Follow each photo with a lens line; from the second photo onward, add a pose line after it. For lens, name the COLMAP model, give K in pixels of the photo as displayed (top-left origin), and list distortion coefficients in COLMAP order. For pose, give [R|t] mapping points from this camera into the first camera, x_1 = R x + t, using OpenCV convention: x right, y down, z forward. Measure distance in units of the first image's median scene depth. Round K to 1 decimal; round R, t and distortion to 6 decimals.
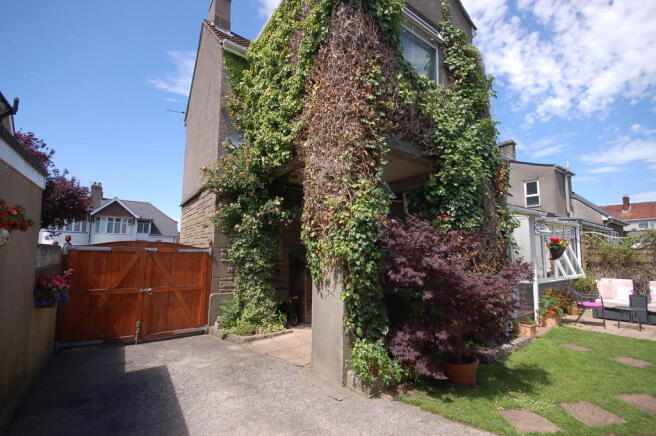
lens RADIAL K [[285.9, 0, 327.8], [0, 285.9, 228.2], [0, 0, 1]] dist [0.000186, -0.018445]
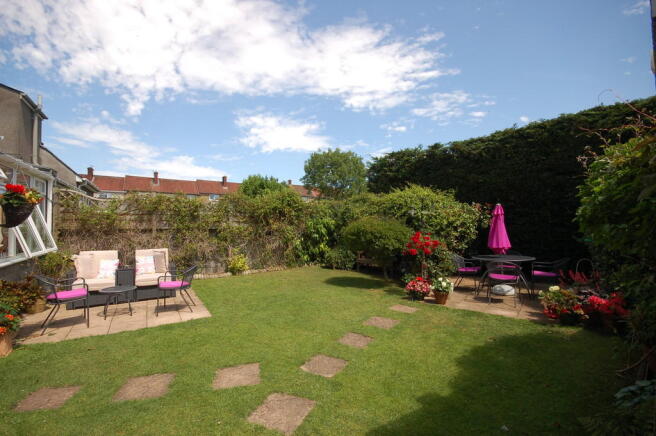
lens RADIAL K [[283.6, 0, 328.0], [0, 283.6, 218.0], [0, 0, 1]] dist [-0.046464, 0.000366]
pose [[0.024901, 0.013123, 0.999604, 0.267005], [-0.093926, 0.995521, -0.010729, 0.036113], [-0.995268, -0.093621, 0.026022, 0.333523]]
